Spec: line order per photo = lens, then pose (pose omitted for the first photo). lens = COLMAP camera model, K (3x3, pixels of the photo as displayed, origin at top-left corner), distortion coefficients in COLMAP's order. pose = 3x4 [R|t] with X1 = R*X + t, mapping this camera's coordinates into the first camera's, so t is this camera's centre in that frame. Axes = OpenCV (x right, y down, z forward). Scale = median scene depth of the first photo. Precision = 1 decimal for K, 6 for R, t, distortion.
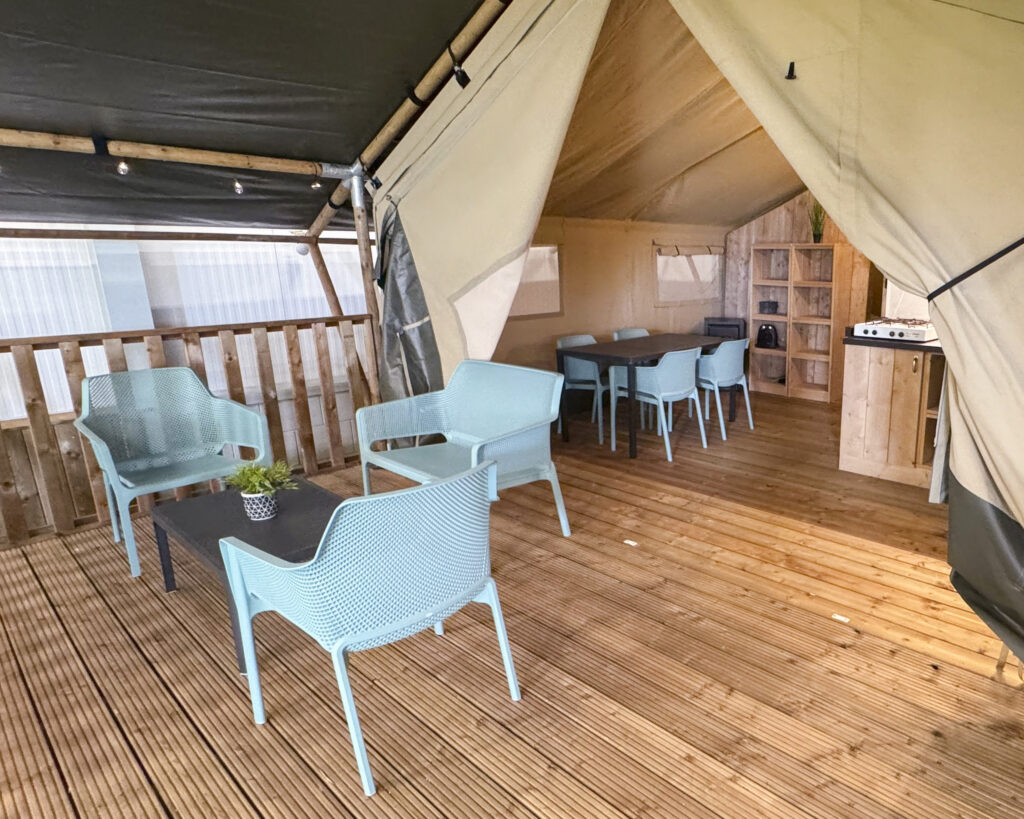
lens RADIAL K [[658.5, 0, 690.9], [0, 658.5, 414.7], [0, 0, 1]] dist [-0.000882, -0.000655]
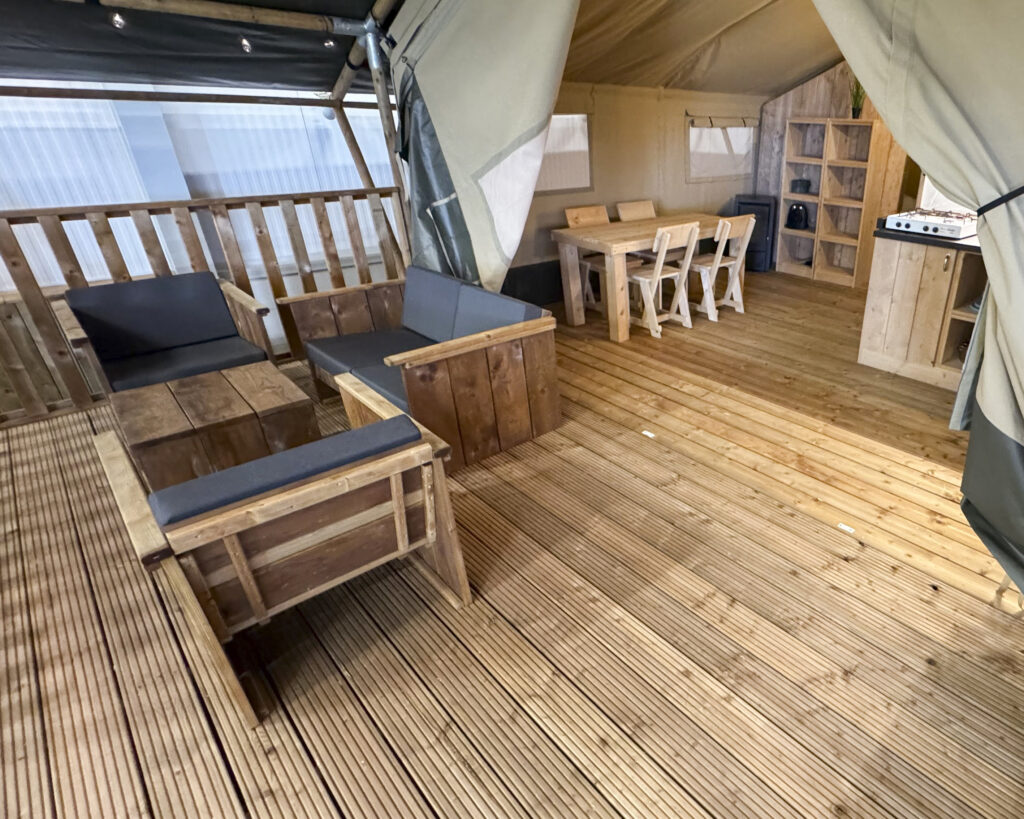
lens RADIAL K [[591.5, 0, 694.0], [0, 591.5, 408.6], [0, 0, 1]] dist [-0.000888, -0.000593]
pose [[0.998160, 0.046380, -0.039045, 0.015192], [-0.036760, 0.975127, 0.218576, -0.053017], [0.048211, -0.216739, 0.975038, 0.107113]]
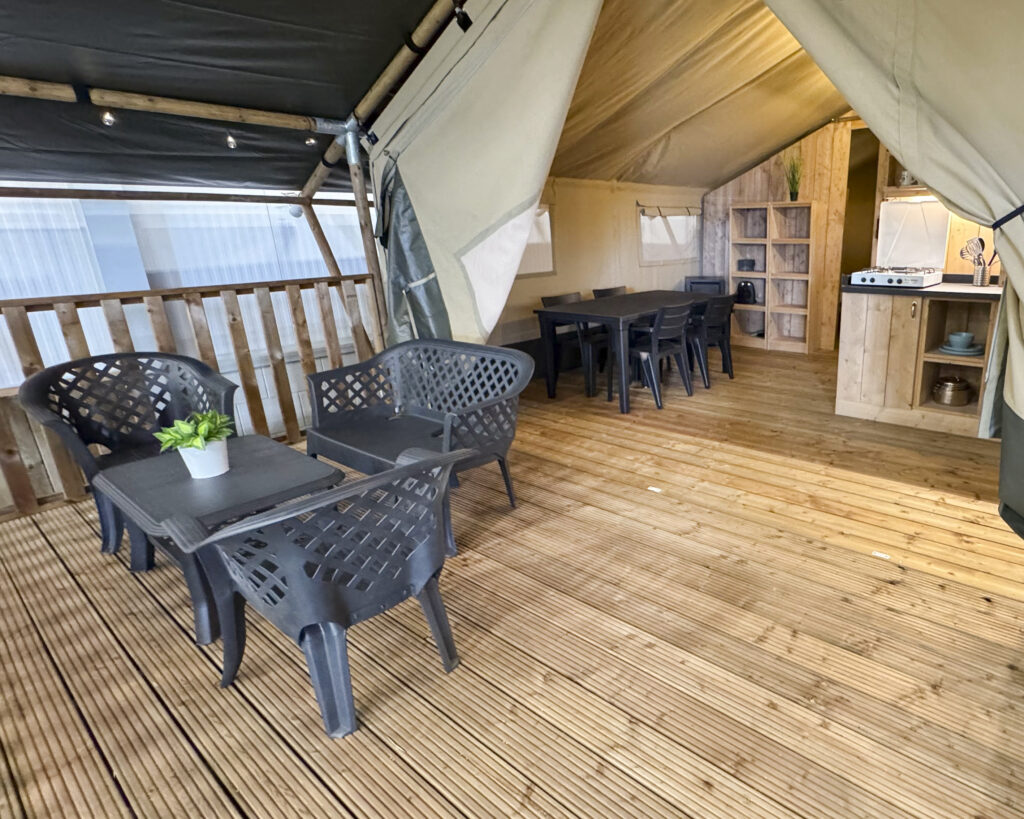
lens RADIAL K [[593.5, 0, 672.4], [0, 593.5, 406.8], [0, 0, 1]] dist [-0.002773, 0.000227]
pose [[0.998643, -0.028879, 0.043348, -0.103974], [0.026467, 0.998123, 0.055223, 0.017417], [-0.044862, -0.054001, 0.997533, 0.092438]]
